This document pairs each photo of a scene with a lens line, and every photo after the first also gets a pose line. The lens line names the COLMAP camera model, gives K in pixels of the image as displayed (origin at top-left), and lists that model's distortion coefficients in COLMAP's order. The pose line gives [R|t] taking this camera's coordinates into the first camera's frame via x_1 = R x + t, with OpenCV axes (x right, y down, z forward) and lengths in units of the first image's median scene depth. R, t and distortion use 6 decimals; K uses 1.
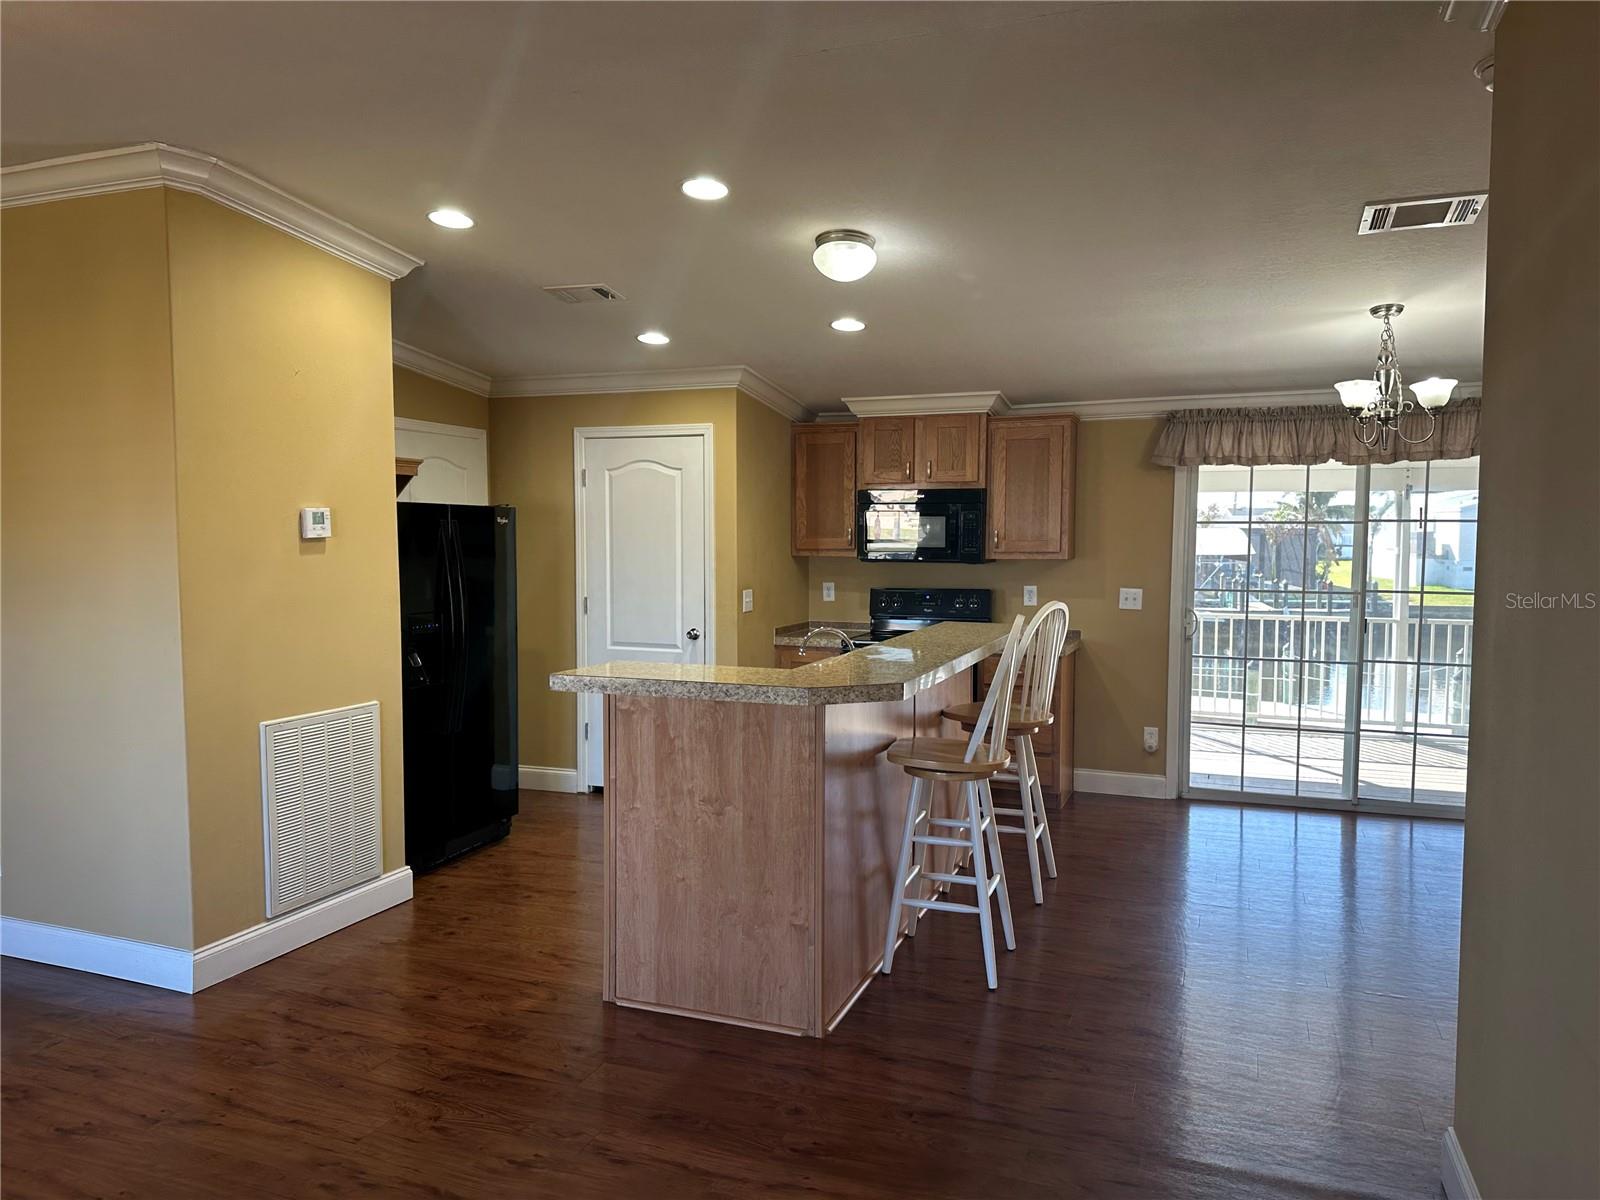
lens RADIAL K [[1113.4, 0, 778.0], [0, 1113.4, 607.4], [0, 0, 1]] dist [0.051572, -0.054403]
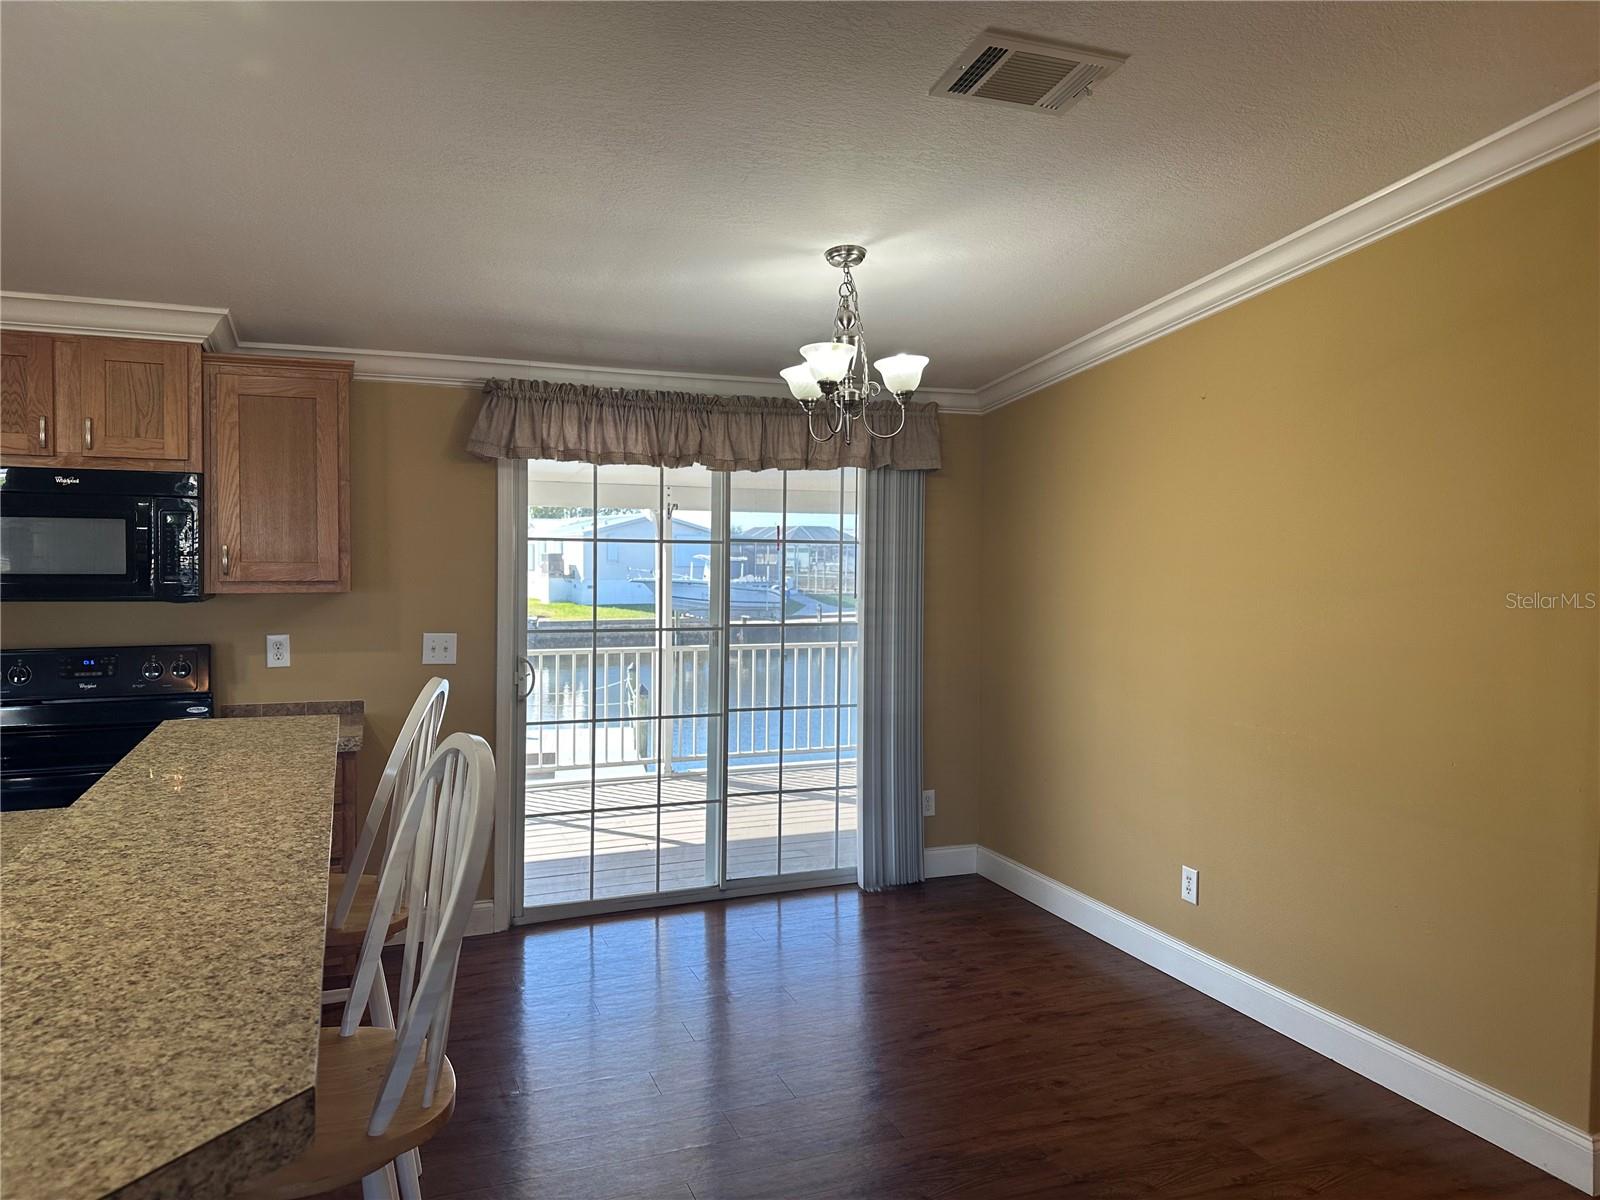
lens RADIAL K [[1113.4, 0, 798.3], [0, 1113.4, 593.9], [0, 0, 1]] dist [0.051572, -0.054403]
pose [[0.728304, -0.016687, 0.685051, 0.008675], [0.036947, 0.999206, -0.014940, -0.024508], [-0.684258, 0.036191, 0.728342, 0.375607]]
